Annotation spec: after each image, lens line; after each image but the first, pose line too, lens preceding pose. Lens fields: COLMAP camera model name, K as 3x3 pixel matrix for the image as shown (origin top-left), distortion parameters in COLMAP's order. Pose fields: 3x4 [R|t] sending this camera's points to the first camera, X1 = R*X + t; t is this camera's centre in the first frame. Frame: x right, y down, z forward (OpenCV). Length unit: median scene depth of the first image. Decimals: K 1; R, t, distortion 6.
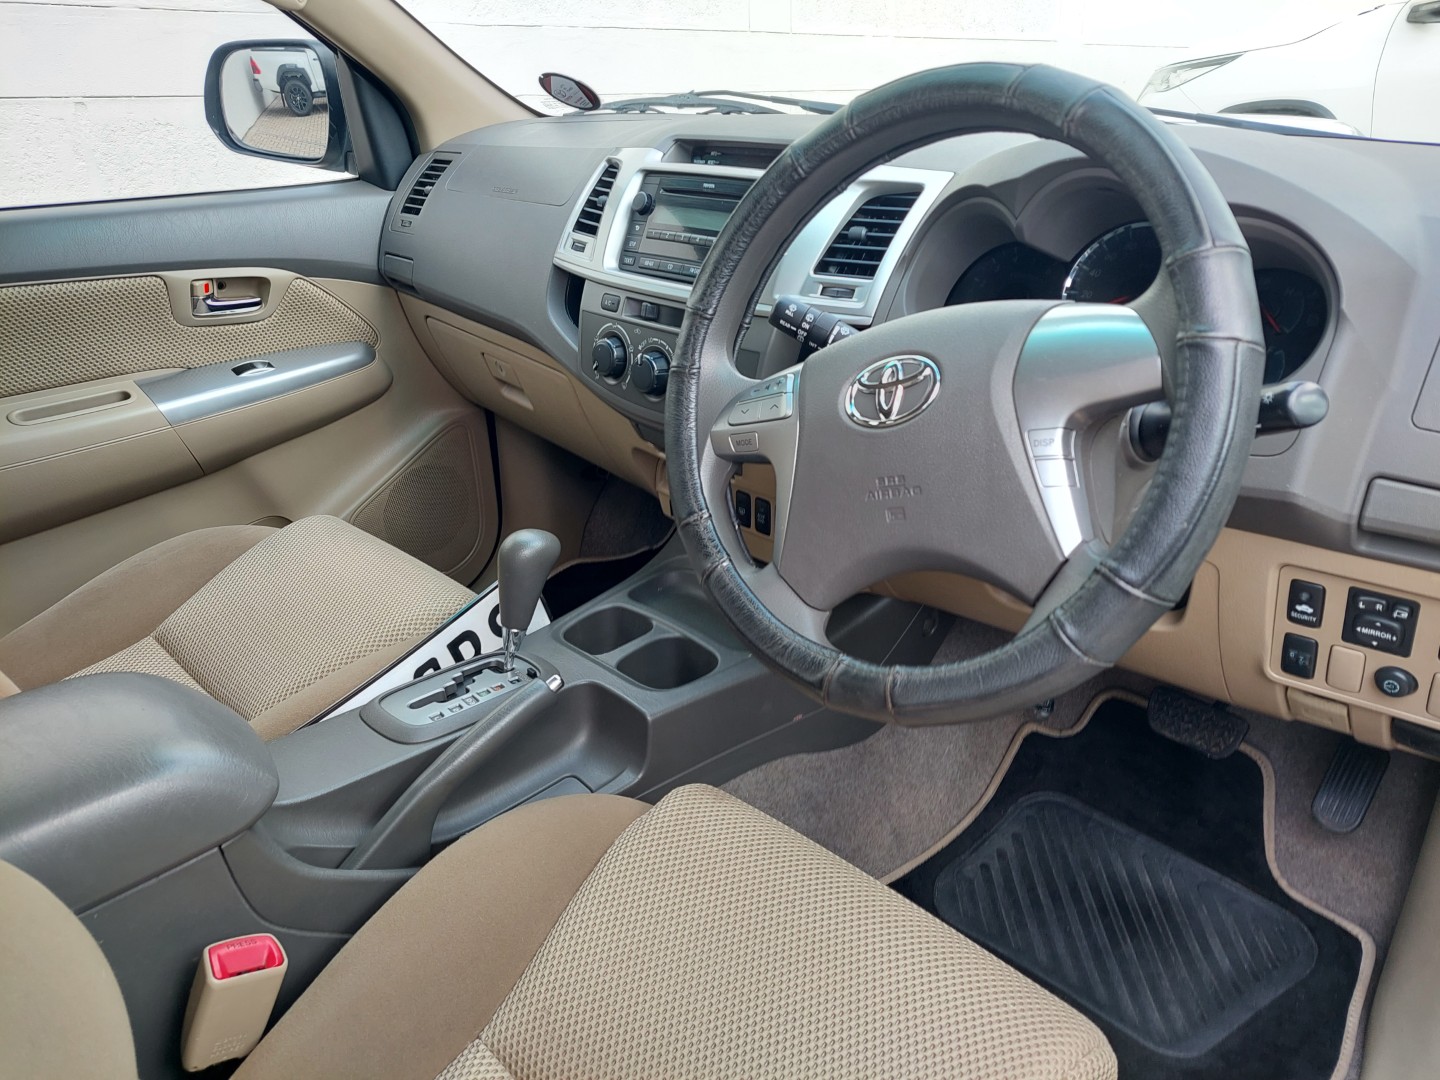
lens RADIAL K [[1016.5, 0, 721.3], [0, 1016.5, 557.3], [0, 0, 1]] dist [0.022704, -0.001118]
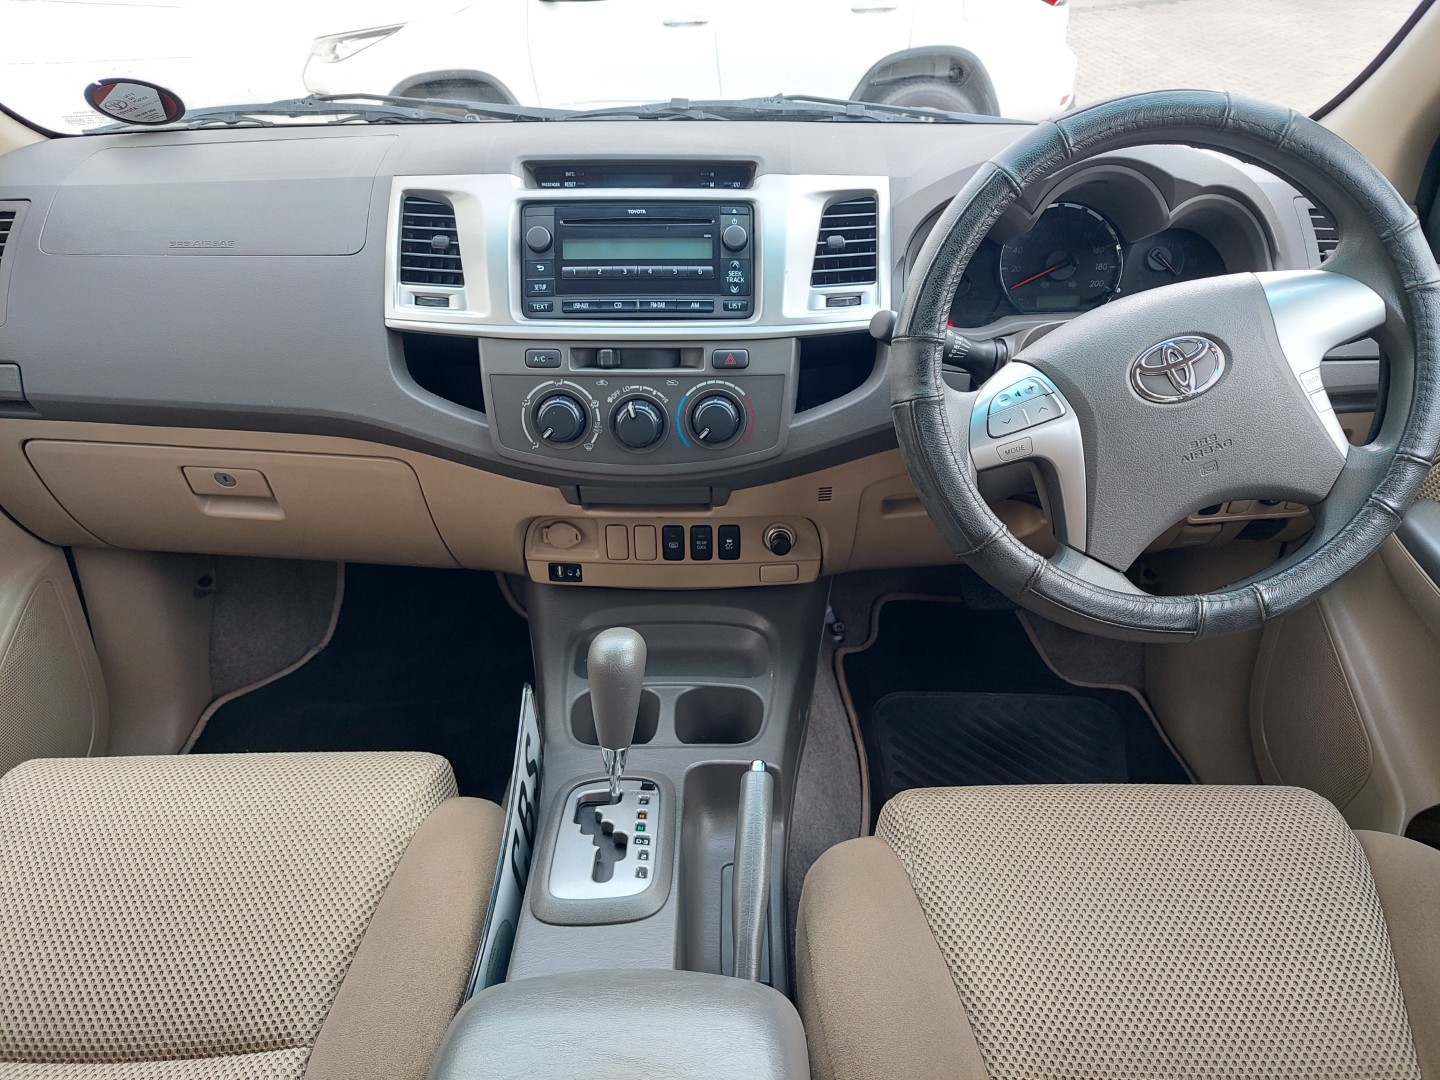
lens RADIAL K [[1030.8, 0, 721.4], [0, 1030.8, 556.3], [0, 0, 1]] dist [0.082940, -0.100800]
pose [[0.708572, -0.316806, 0.630523, -0.601907], [0.304585, 0.943337, 0.131691, -0.160218], [-0.636517, 0.098735, 0.764917, 0.248522]]
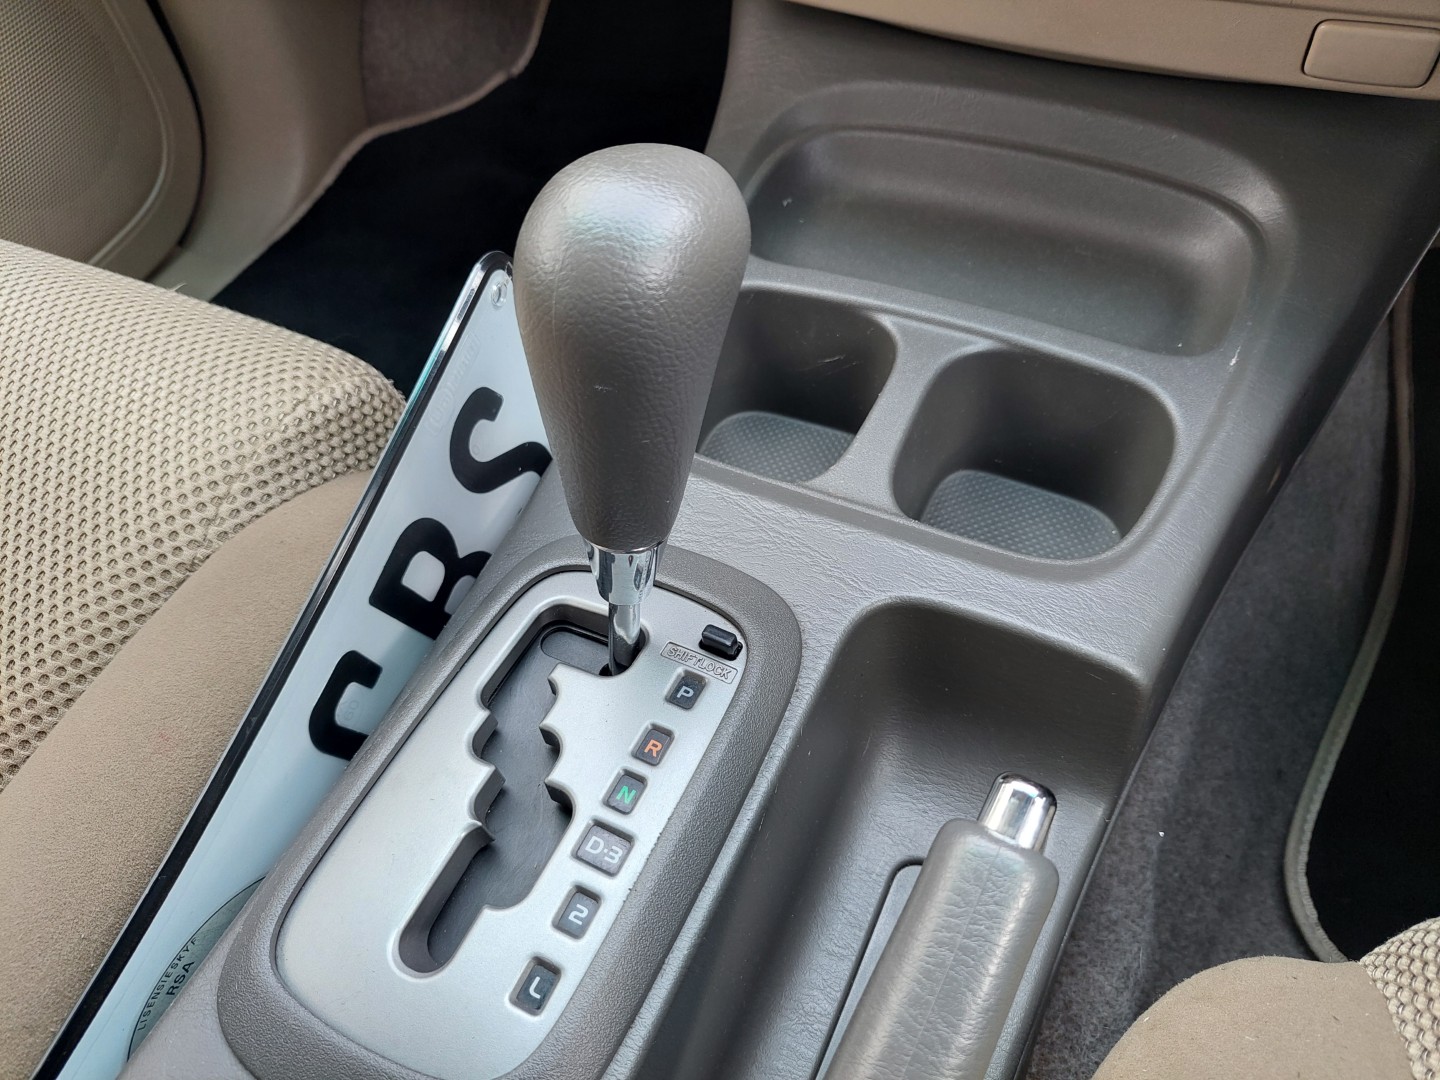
lens RADIAL K [[1030.8, 0, 721.4], [0, 1030.8, 556.3], [0, 0, 1]] dist [0.082940, -0.100800]
pose [[0.942799, -0.298626, 0.148163, -0.211321], [0.198492, 0.859951, 0.470198, -0.049967], [-0.267826, -0.413893, 0.870036, 0.701740]]
